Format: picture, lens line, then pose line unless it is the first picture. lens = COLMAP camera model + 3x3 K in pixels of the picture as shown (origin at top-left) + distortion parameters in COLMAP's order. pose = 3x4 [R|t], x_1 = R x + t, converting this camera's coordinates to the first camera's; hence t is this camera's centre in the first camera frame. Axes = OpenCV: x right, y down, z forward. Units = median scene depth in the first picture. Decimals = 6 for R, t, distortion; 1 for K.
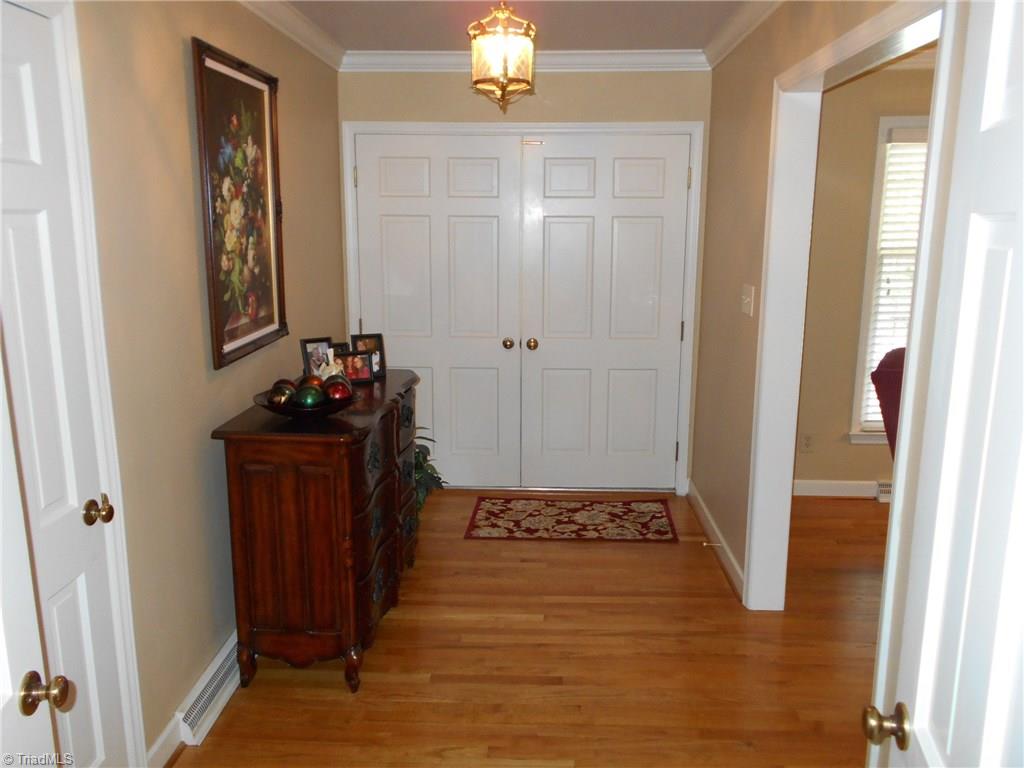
lens RADIAL K [[825.9, 0, 510.5], [0, 825.9, 385.9], [0, 0, 1]] dist [0.010579, 0.038716]
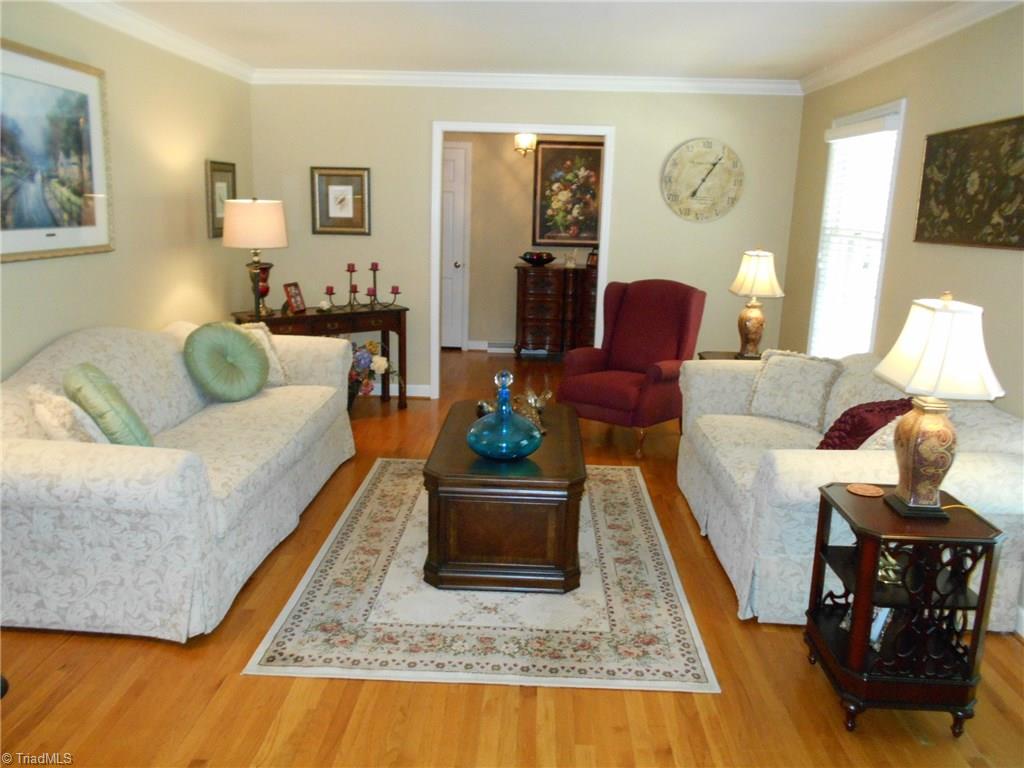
lens RADIAL K [[825.9, 0, 512.2], [0, 825.9, 382.7], [0, 0, 1]] dist [0.010579, 0.038716]
pose [[0.010194, 0.223976, -0.974541, 2.545707], [-0.239560, 0.946757, 0.215085, -0.169068], [0.970828, 0.231269, 0.063307, 0.800706]]
